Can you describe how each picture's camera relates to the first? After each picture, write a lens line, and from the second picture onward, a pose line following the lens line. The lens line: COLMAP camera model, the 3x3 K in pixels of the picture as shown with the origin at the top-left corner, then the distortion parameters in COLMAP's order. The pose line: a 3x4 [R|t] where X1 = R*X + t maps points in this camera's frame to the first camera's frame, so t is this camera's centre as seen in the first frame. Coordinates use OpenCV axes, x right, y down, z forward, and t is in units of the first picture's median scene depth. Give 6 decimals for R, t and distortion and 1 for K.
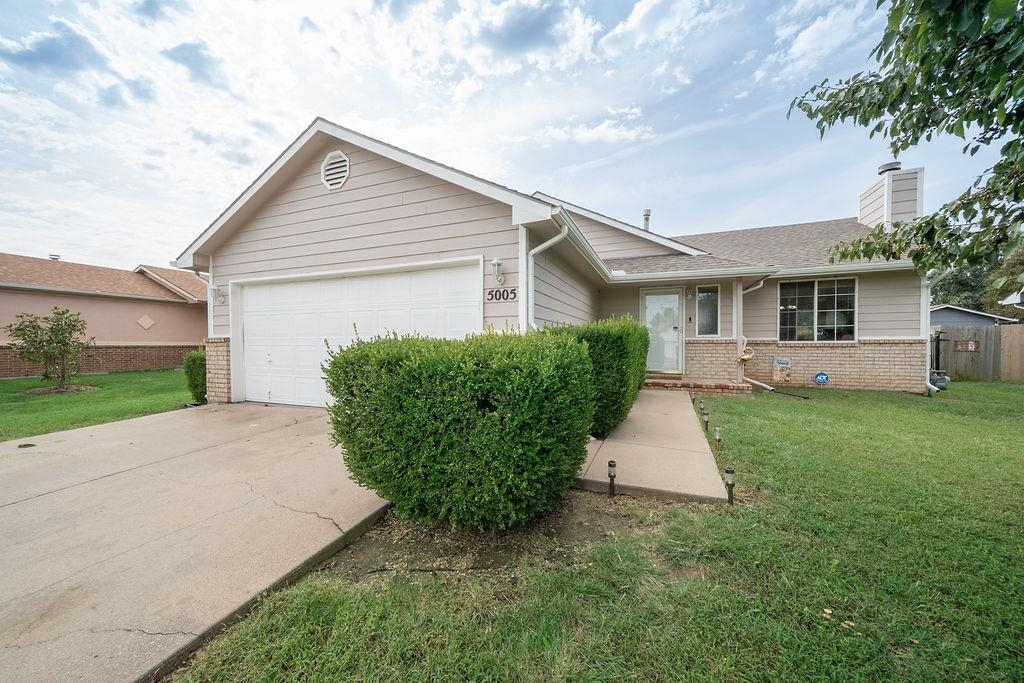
lens RADIAL K [[363.2, 0, 512.0], [0, 363.2, 341.5], [0, 0, 1]] dist [0.001341, 0.000109]
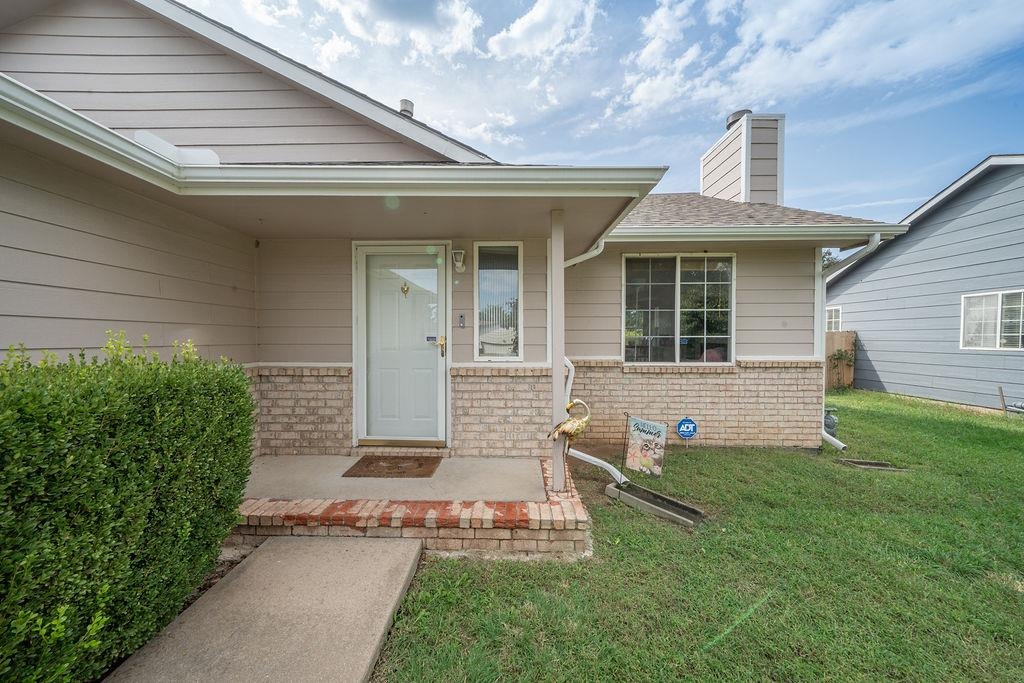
lens RADIAL K [[357.1, 0, 512.0], [0, 357.1, 341.5], [0, 0, 1]] dist [-0.000681, -0.000034]
pose [[0.923784, -0.000746, 0.382912, 0.389415], [-0.003311, 0.999945, 0.009935, -0.040405], [-0.382899, -0.010445, 0.923731, 0.597597]]
